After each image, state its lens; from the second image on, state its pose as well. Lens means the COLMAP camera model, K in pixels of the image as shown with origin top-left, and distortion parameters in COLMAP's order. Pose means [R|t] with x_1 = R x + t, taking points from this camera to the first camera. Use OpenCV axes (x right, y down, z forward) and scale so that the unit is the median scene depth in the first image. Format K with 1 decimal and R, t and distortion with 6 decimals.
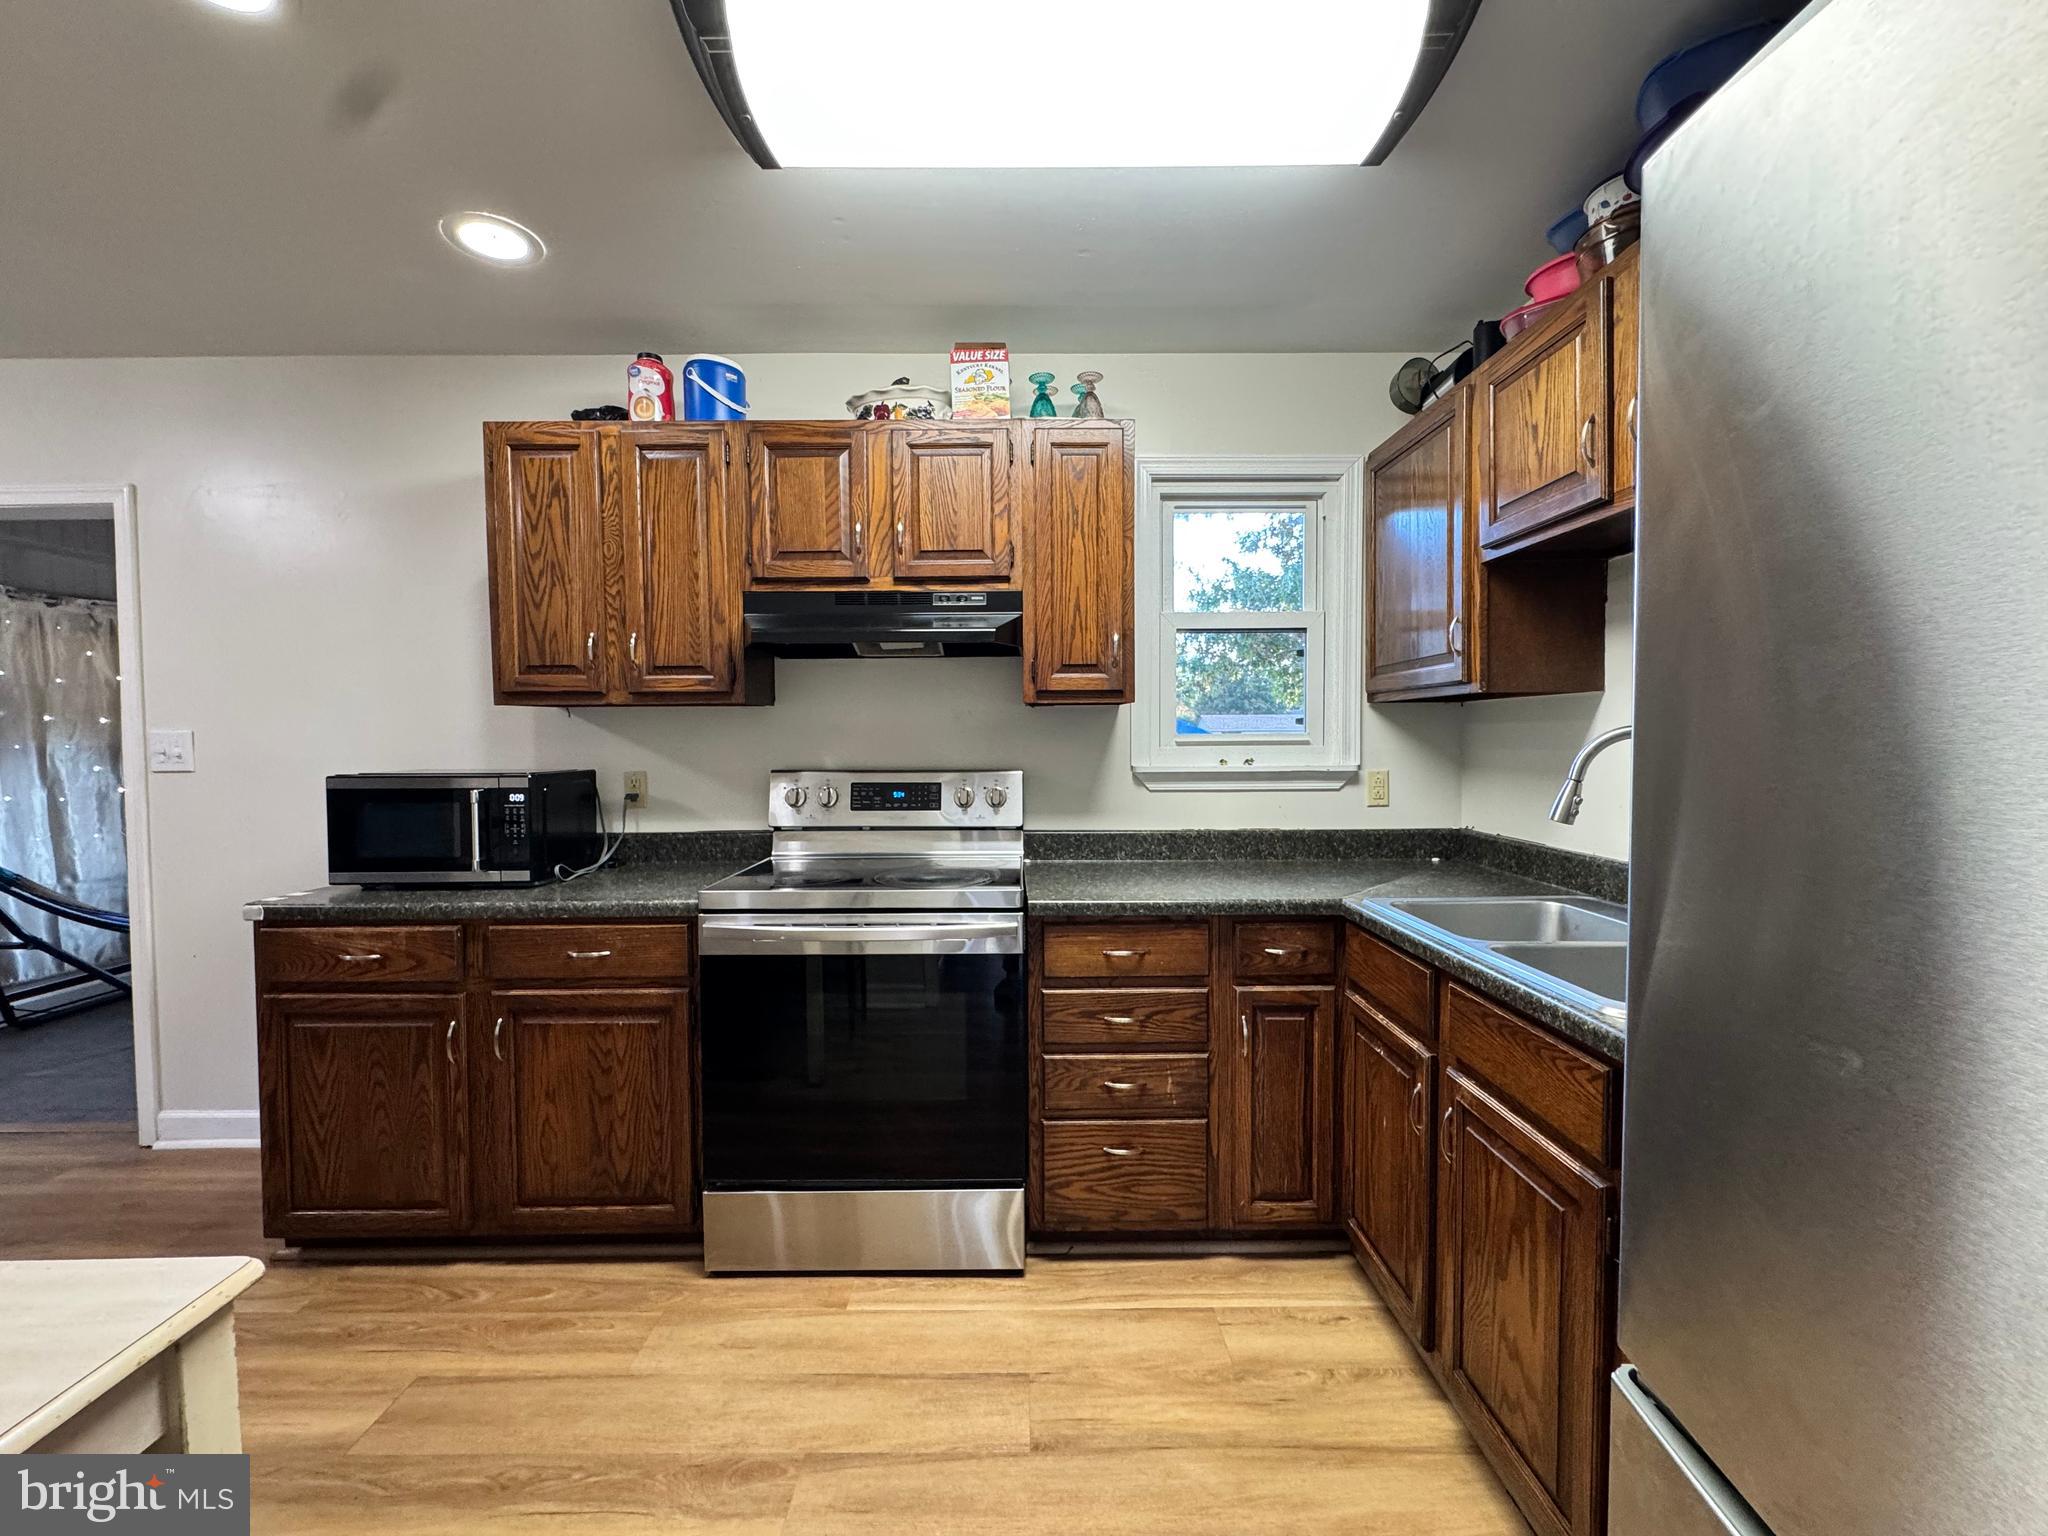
lens RADIAL K [[817.1, 0, 1020.5], [0, 817.1, 761.6], [0, 0, 1]] dist [-0.002583, 0.000103]
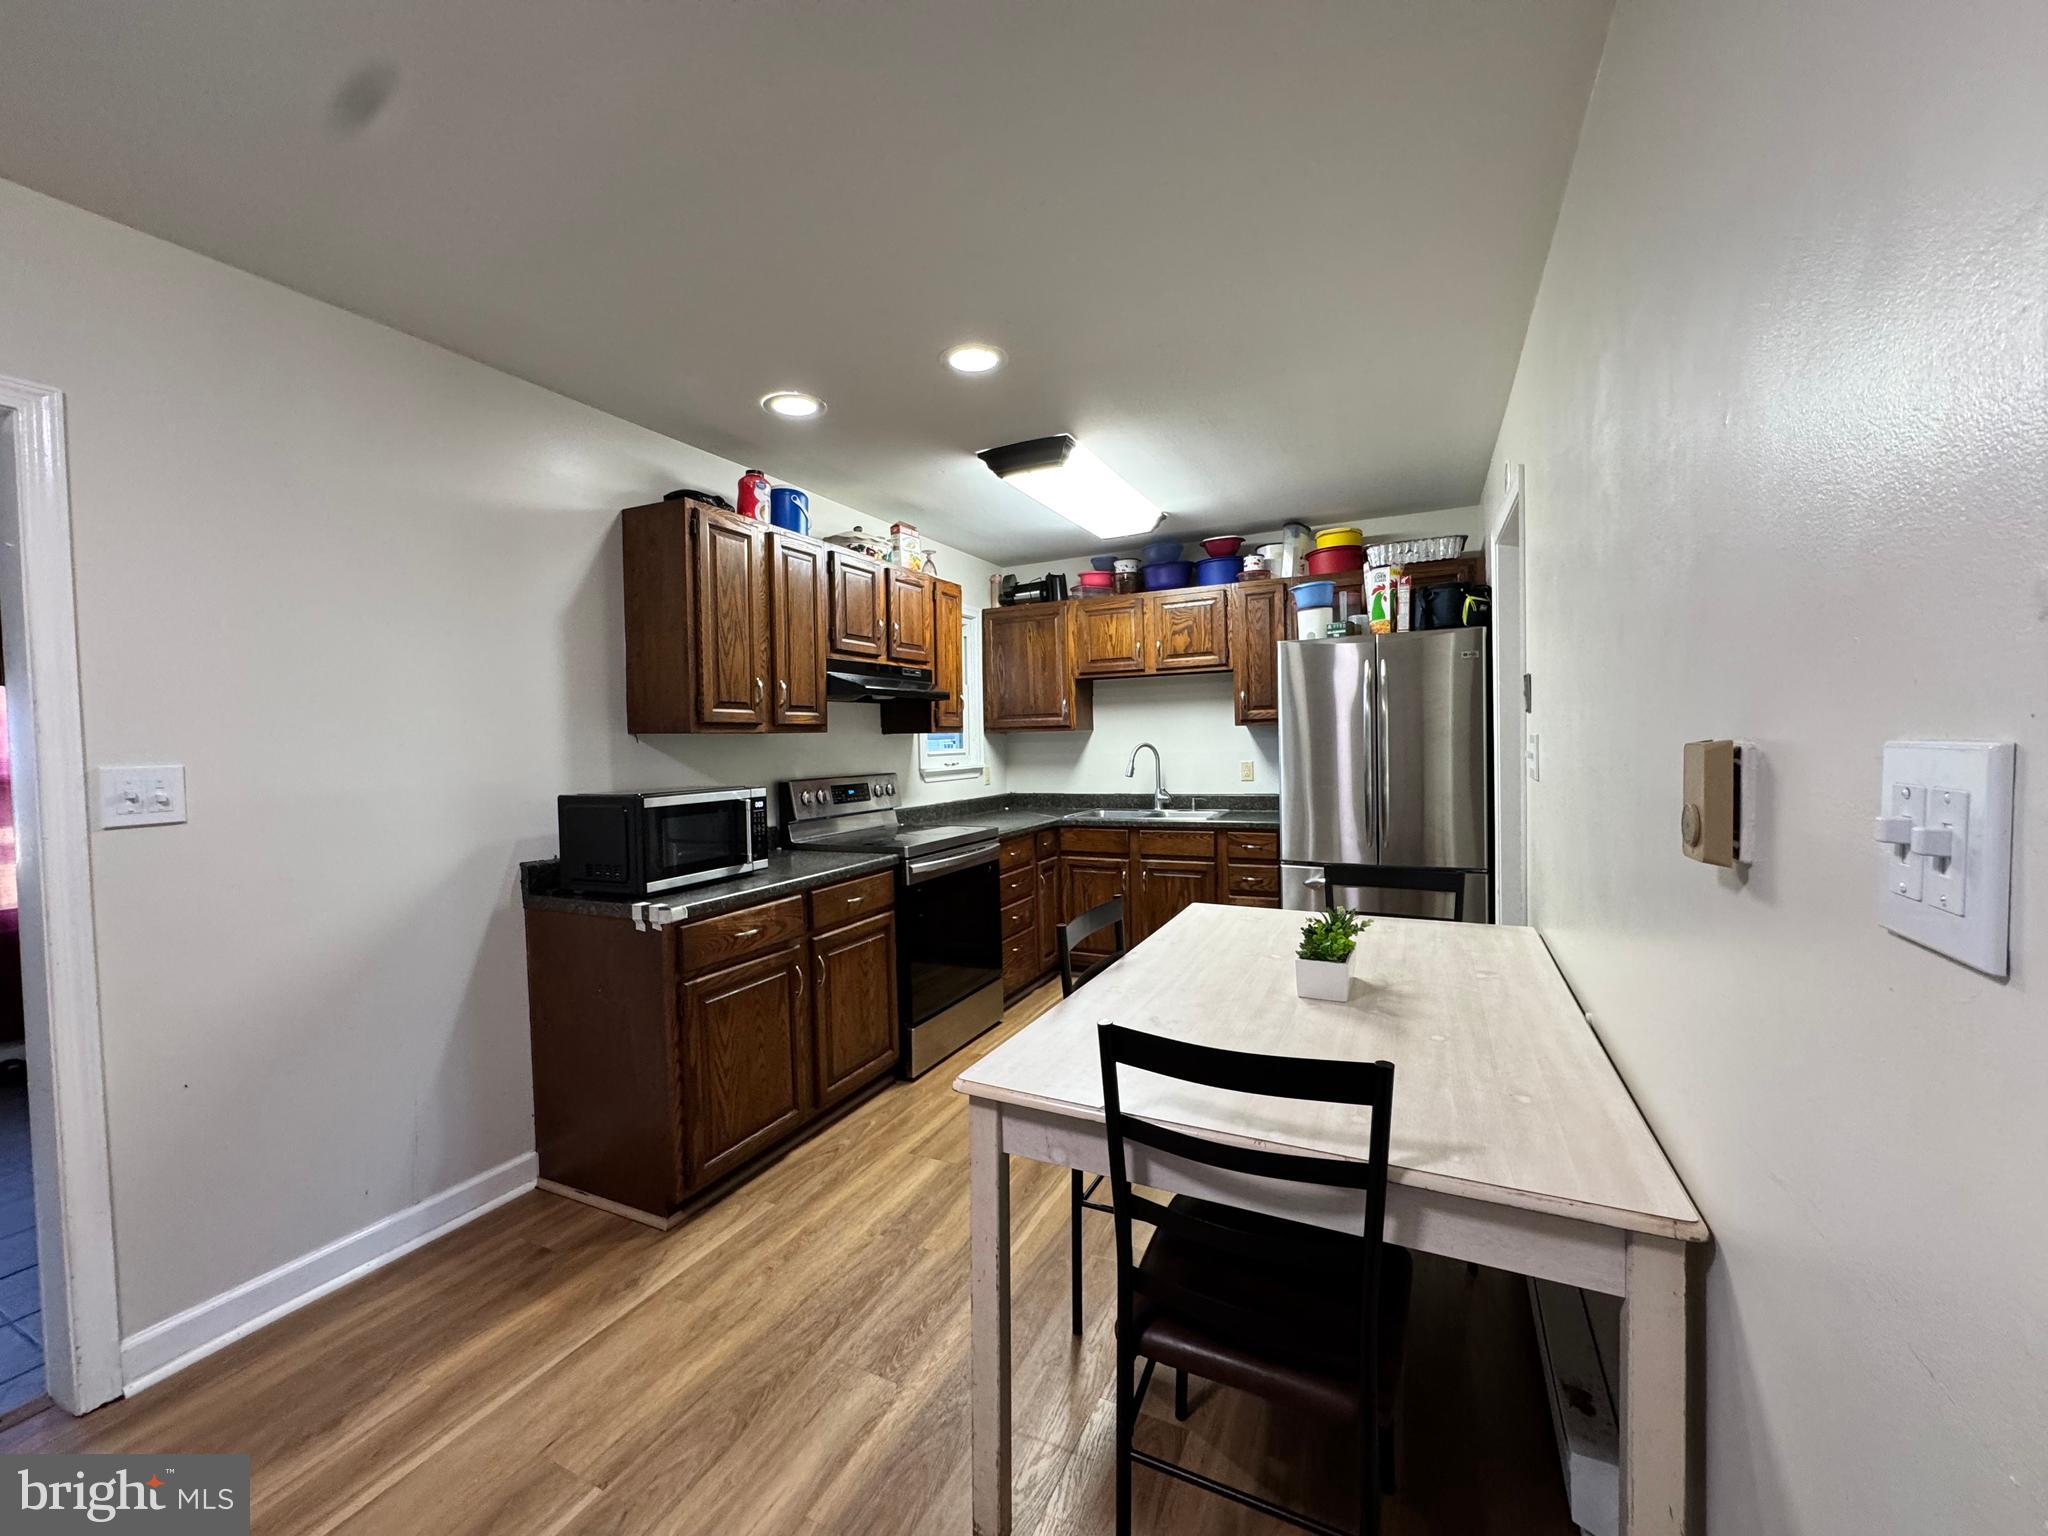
lens RADIAL K [[817.1, 0, 1020.8], [0, 817.1, 766.8], [0, 0, 1]] dist [-0.002583, 0.000103]
pose [[0.444297, -0.031234, 0.895335, -1.711705], [0.050183, 0.998691, 0.009937, -0.007923], [-0.894473, 0.040516, 0.445283, 0.046384]]
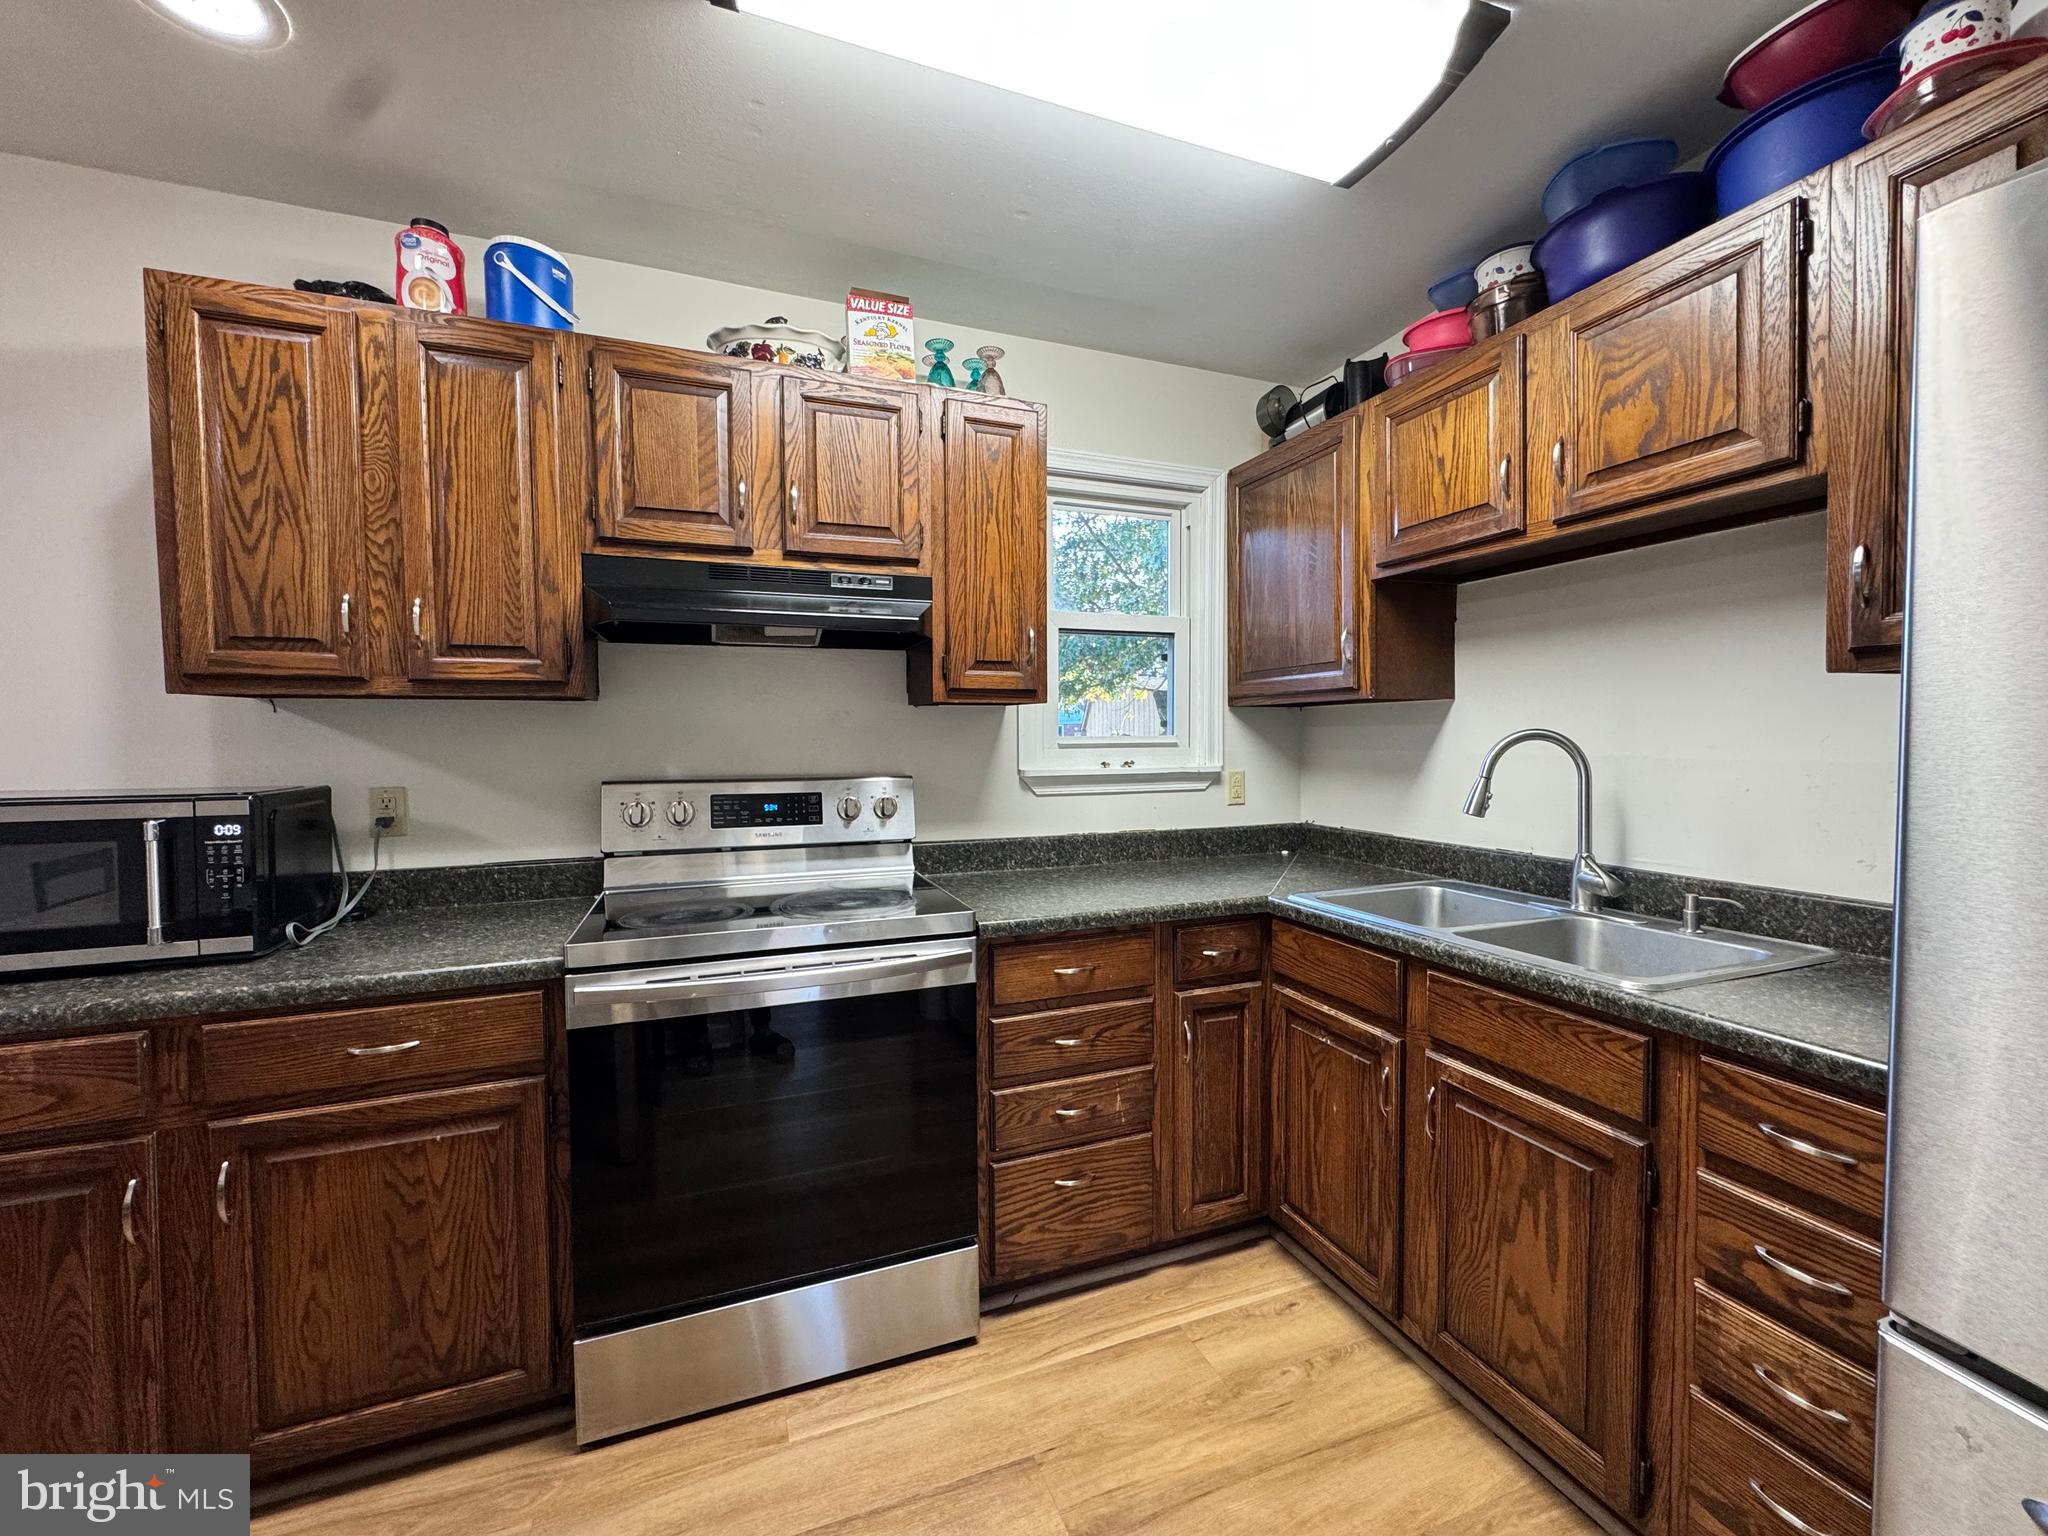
lens RADIAL K [[817.1, 0, 1020.6], [0, 817.1, 761.9], [0, 0, 1]] dist [-0.002583, 0.000103]
pose [[0.935325, -0.010719, 0.353627, -0.256555], [0.011210, 0.999937, 0.000659, -0.005936], [-0.353612, 0.003348, 0.935386, 0.141736]]
